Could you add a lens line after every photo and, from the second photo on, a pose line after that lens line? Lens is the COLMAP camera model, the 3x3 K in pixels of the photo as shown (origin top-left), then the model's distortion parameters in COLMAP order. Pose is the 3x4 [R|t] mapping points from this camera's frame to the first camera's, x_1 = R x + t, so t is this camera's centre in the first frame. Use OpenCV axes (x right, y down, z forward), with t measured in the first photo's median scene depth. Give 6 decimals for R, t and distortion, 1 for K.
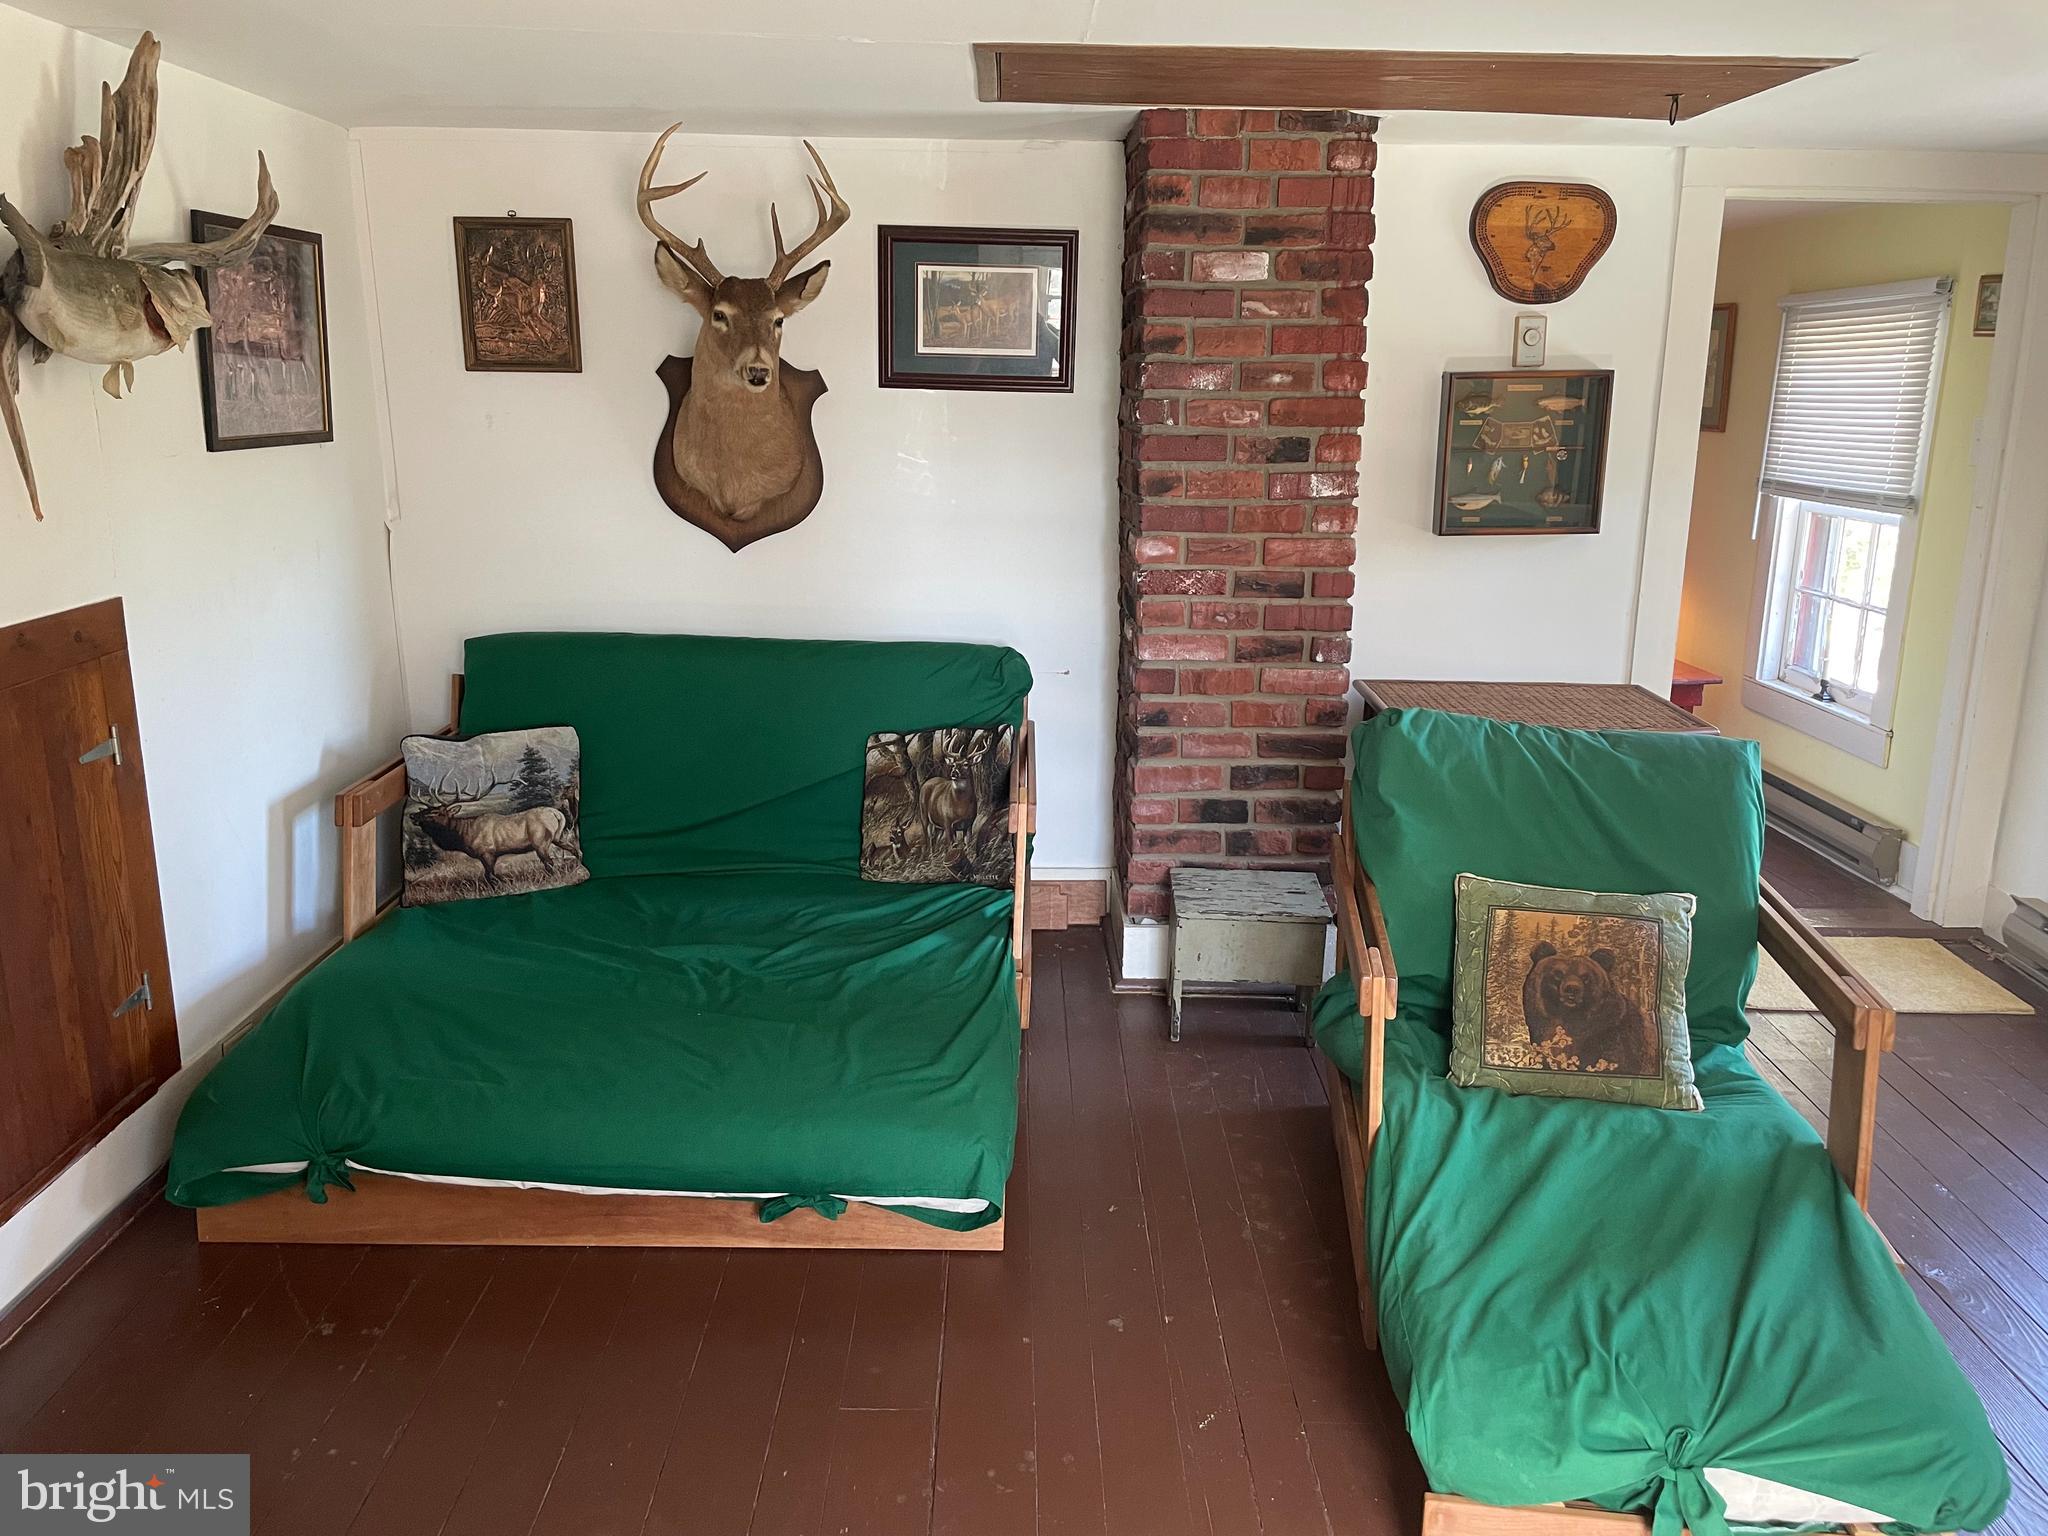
lens RADIAL K [[1521.3, 0, 1030.4], [0, 1521.3, 794.4], [0, 0, 1]] dist [0.085304, -0.132315]
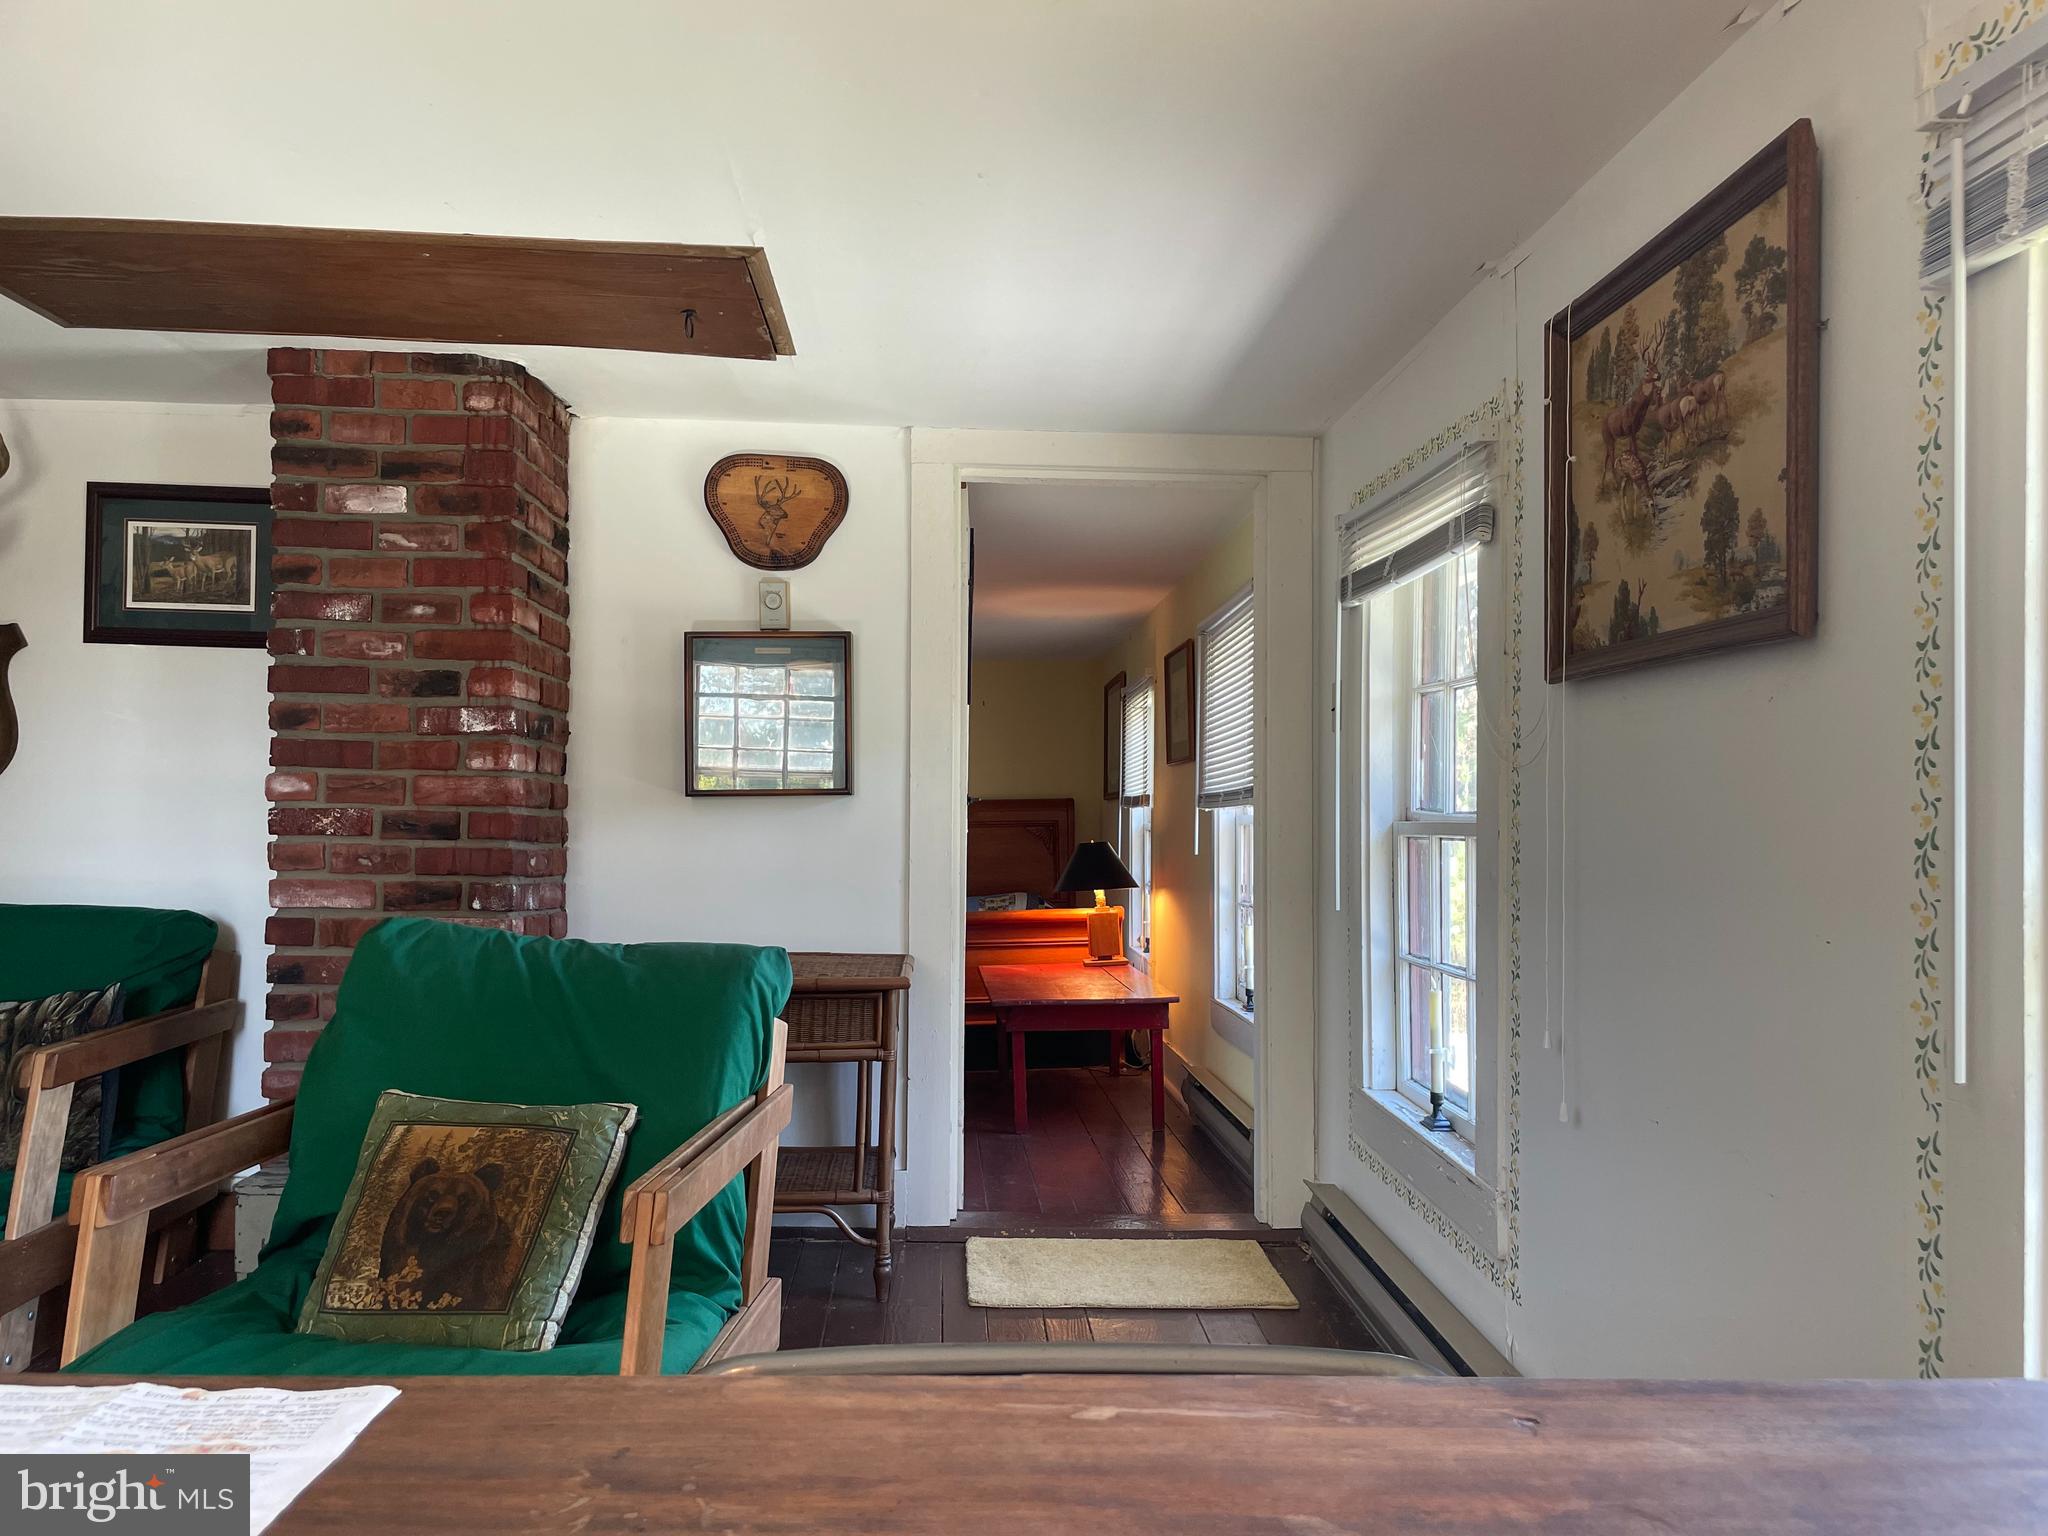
lens RADIAL K [[1541.3, 0, 1025.1], [0, 1541.3, 814.1], [0, 0, 1]] dist [0.008922, -0.001975]
pose [[0.997418, 0.001748, 0.071800, 0.460963], [0.017560, 0.963431, -0.267382, 0.112494], [-0.069641, 0.267953, 0.960912, 0.083668]]
